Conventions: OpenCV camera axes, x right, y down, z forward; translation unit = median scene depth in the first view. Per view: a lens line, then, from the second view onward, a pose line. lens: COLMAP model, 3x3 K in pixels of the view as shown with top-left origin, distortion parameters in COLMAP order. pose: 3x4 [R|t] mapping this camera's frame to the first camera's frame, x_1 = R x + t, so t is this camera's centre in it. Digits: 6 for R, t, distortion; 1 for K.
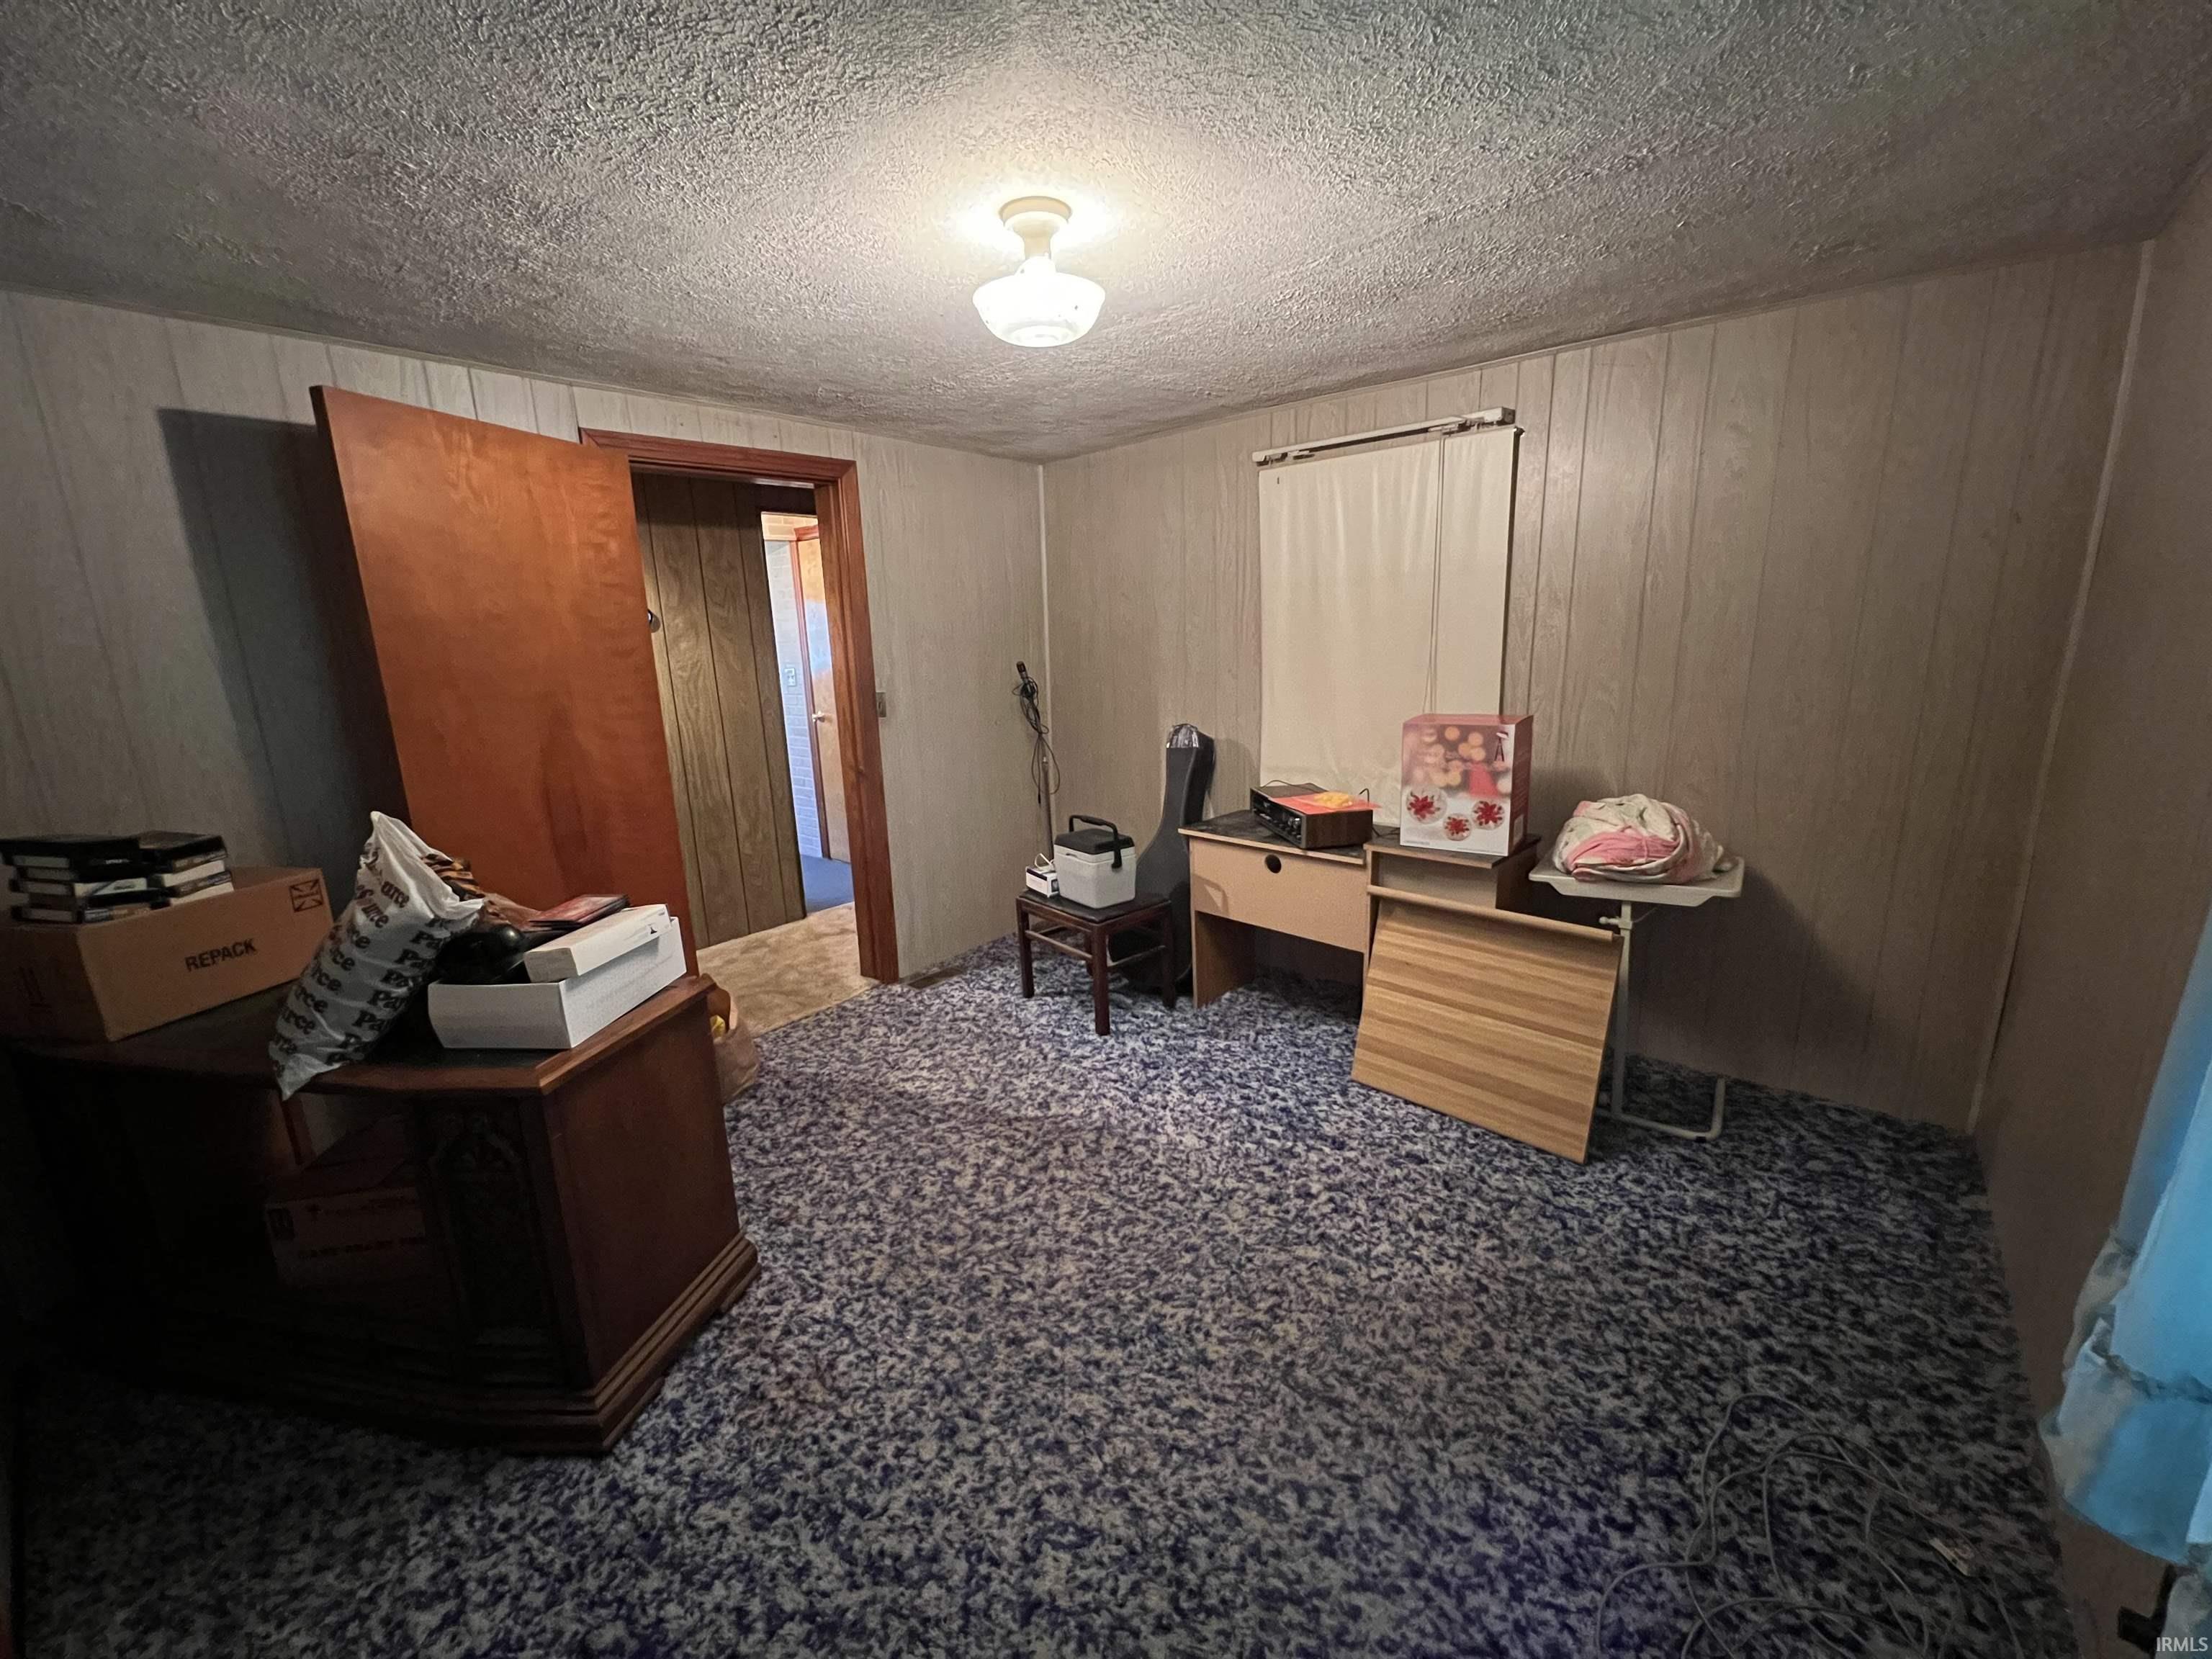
lens RADIAL K [[881.3, 0, 1108.6], [0, 881.3, 835.3], [0, 0, 1]] dist [-0.000878, -0.000058]
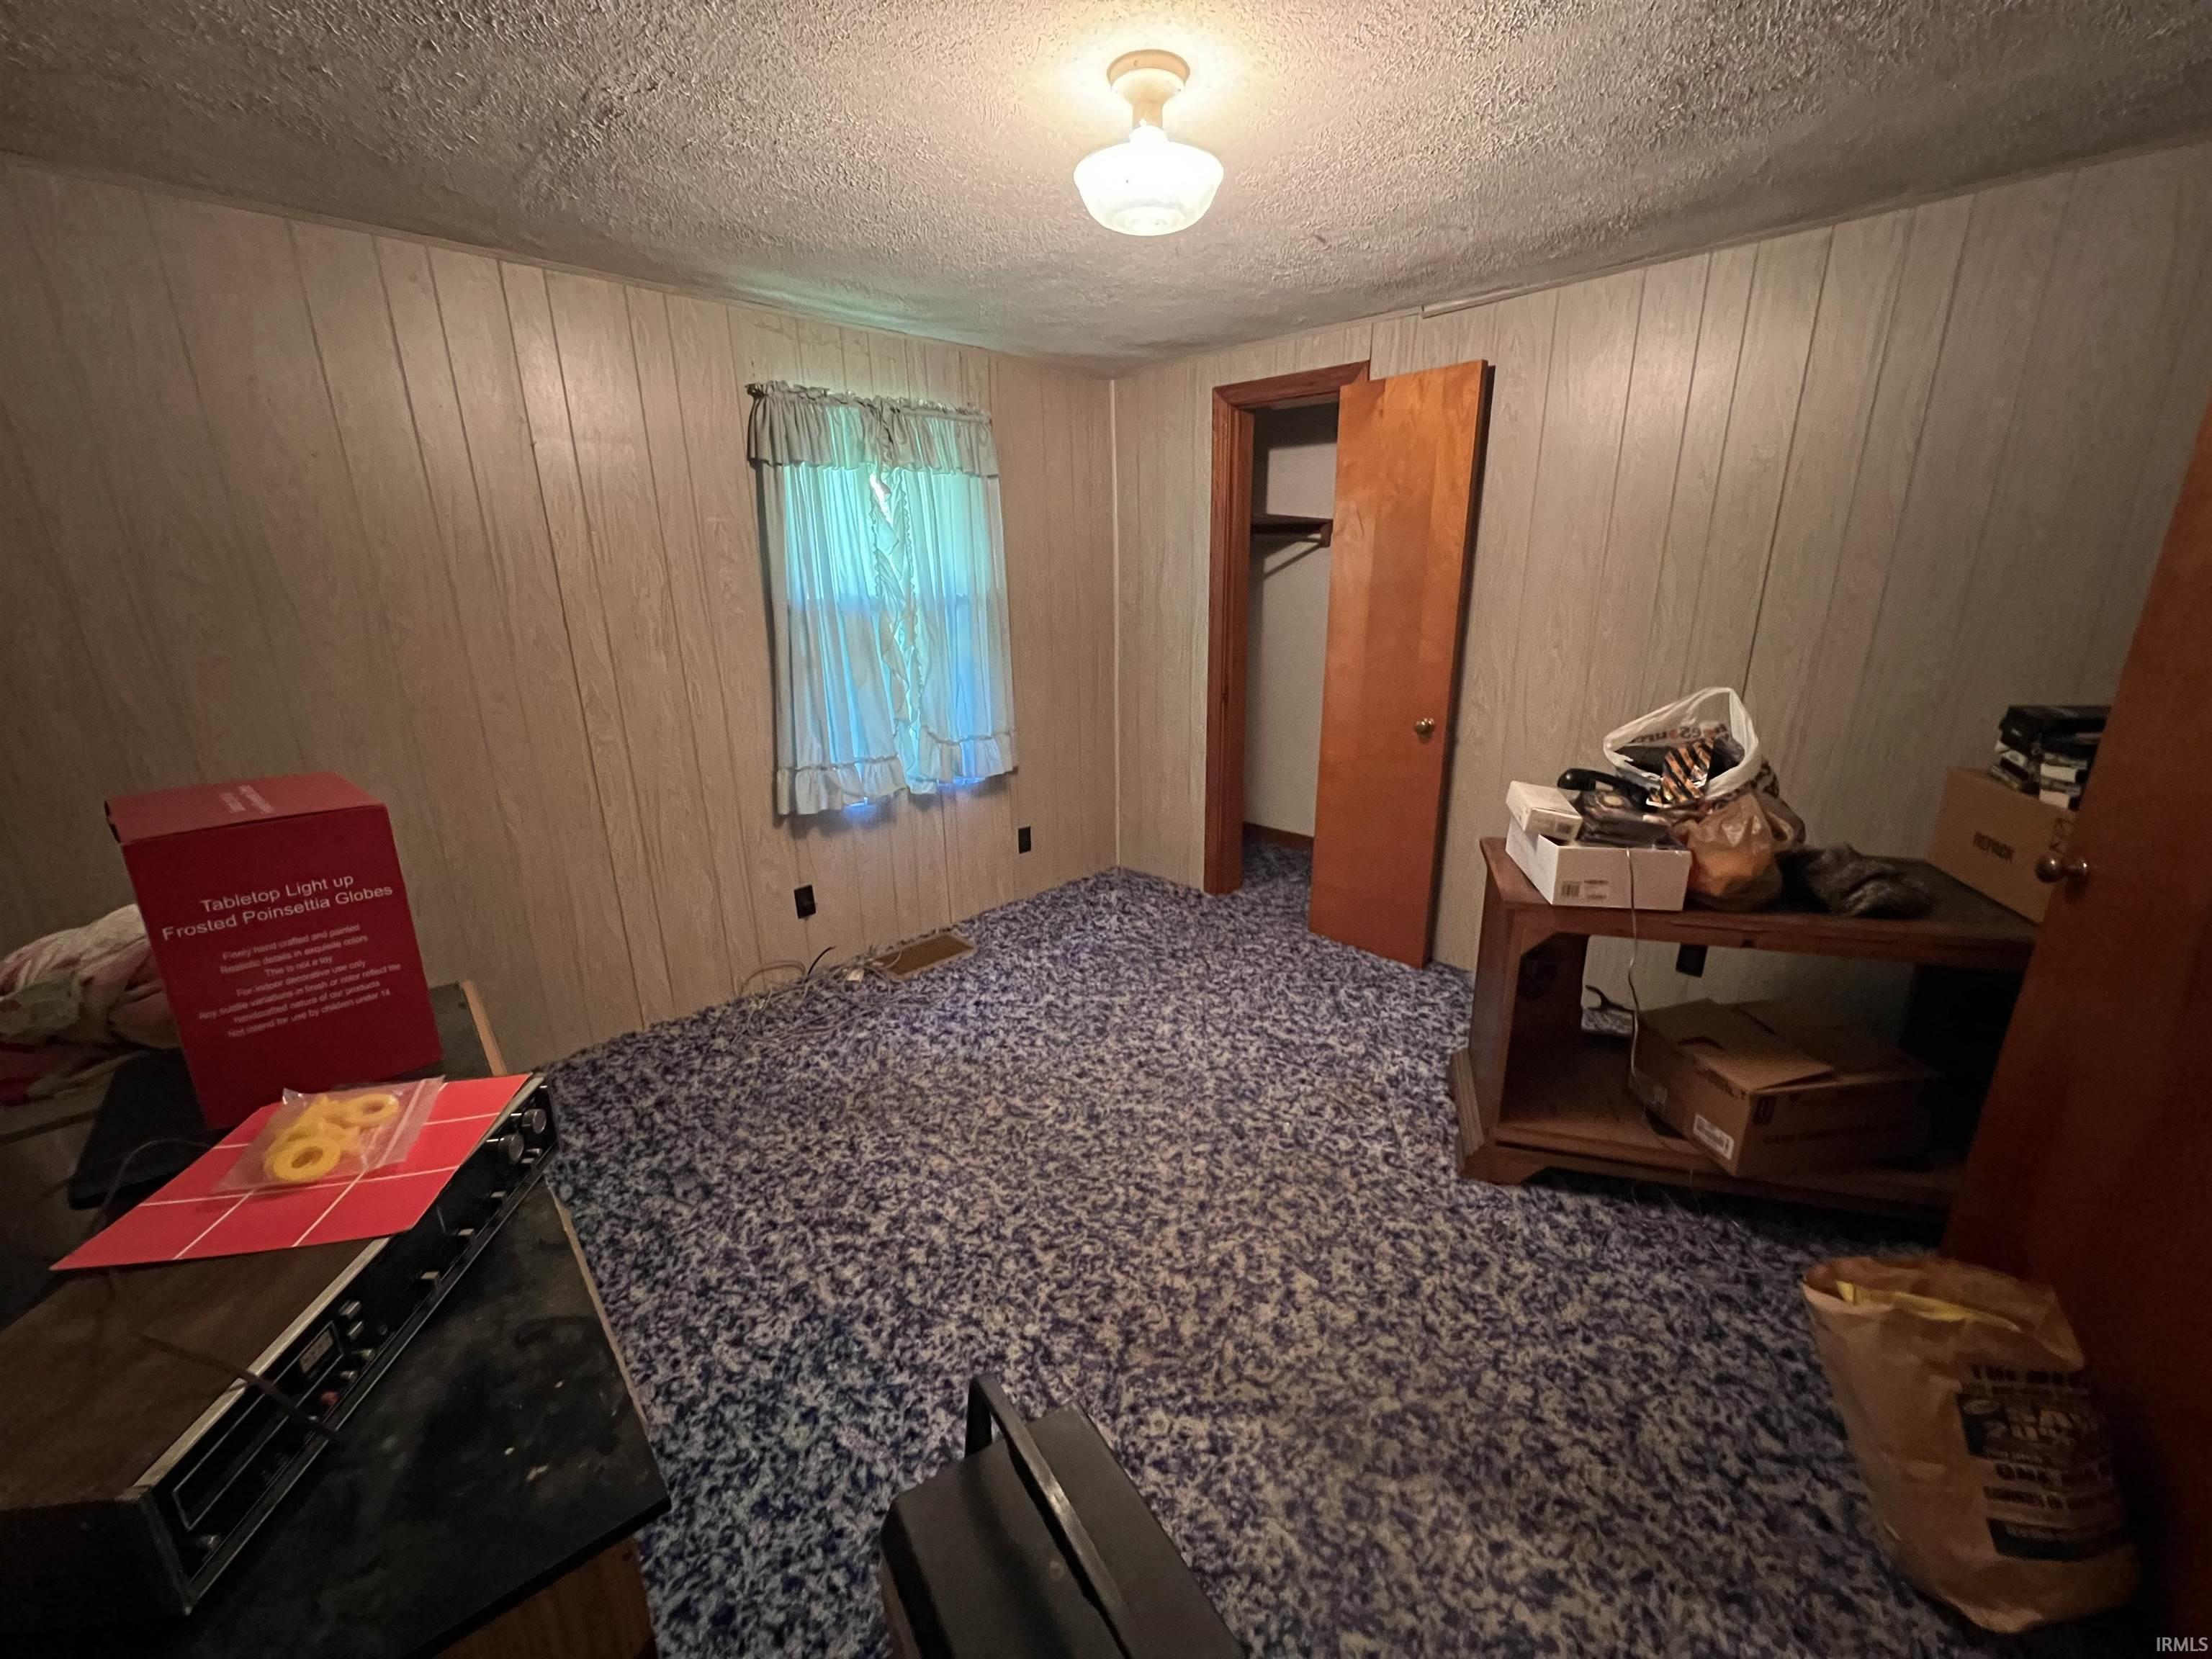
lens RADIAL K [[881.3, 0, 1105.0], [0, 881.3, 836.1], [0, 0, 1]] dist [-0.000878, -0.000058]
pose [[-0.995729, 0.023250, 0.089352, -0.076411], [0.064571, 0.867087, 0.493955, -0.371643], [-0.065991, 0.497614, -0.864884, 1.643990]]
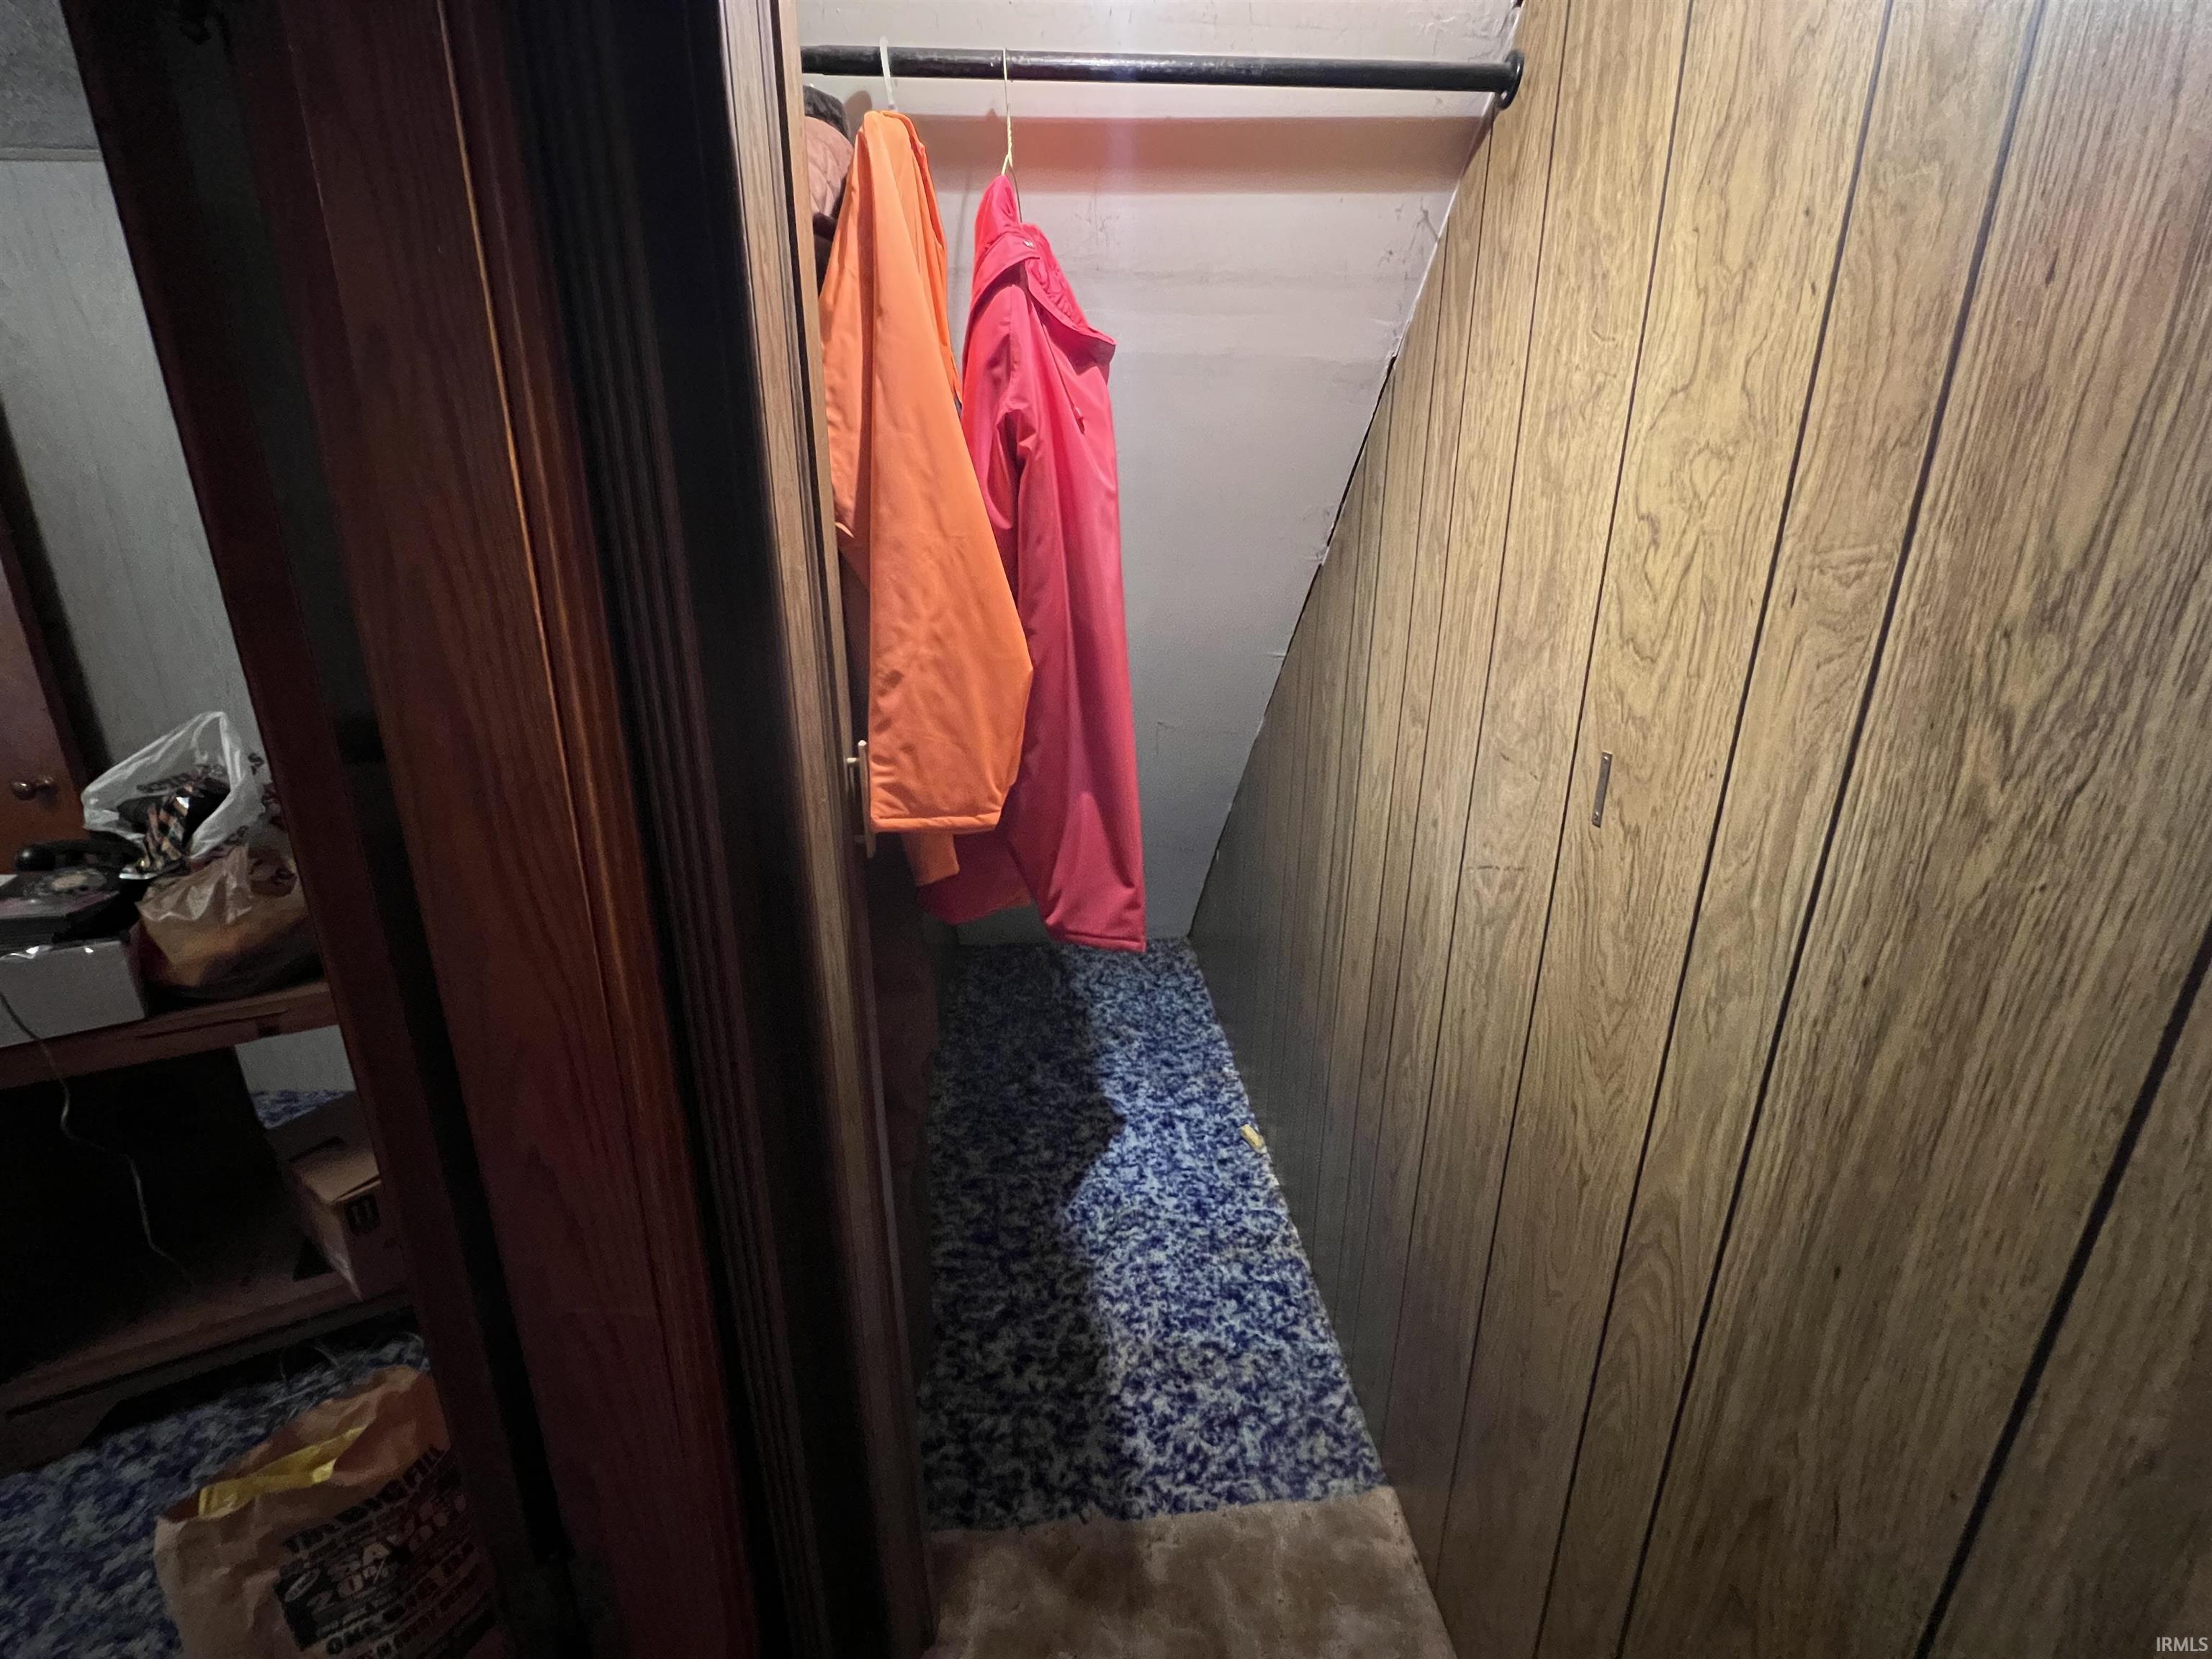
lens RADIAL K [[881.3, 0, 1102.4], [0, 881.3, 827.9], [0, 0, 1]] dist [-0.000878, -0.000058]
pose [[-0.738436, 0.221145, -0.637029, -0.684847], [-0.129929, 0.880331, 0.456220, -0.351087], [0.661687, 0.419658, -0.621335, 1.697464]]
